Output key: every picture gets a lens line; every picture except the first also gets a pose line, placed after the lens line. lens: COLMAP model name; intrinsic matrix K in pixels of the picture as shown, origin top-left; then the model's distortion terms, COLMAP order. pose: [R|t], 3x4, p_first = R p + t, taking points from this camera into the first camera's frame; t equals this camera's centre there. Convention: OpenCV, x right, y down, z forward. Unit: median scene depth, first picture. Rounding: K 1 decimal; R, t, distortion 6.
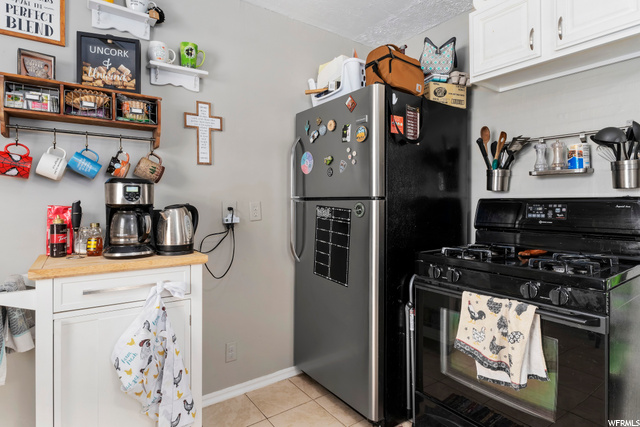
lens RADIAL K [[339.2, 0, 310.6], [0, 339.2, 202.4], [0, 0, 1]] dist [-0.006597, 0.000566]
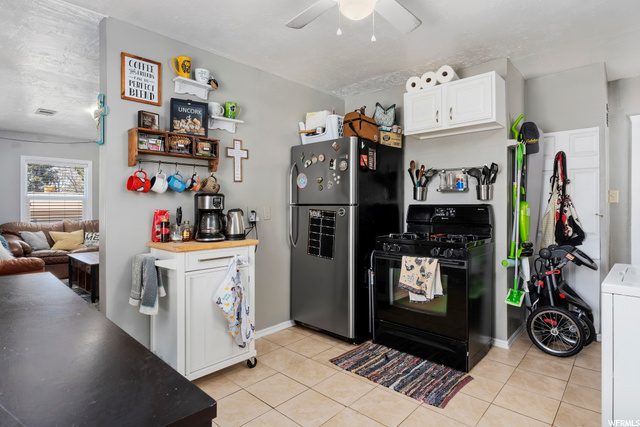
lens RADIAL K [[339.2, 0, 307.7], [0, 339.2, 206.3], [0, 0, 1]] dist [-0.006597, 0.000566]
pose [[0.982058, -0.001751, 0.188573, -0.334188], [0.001292, 0.999996, 0.002558, -0.009722], [-0.188577, -0.002269, 0.982056, -0.589560]]
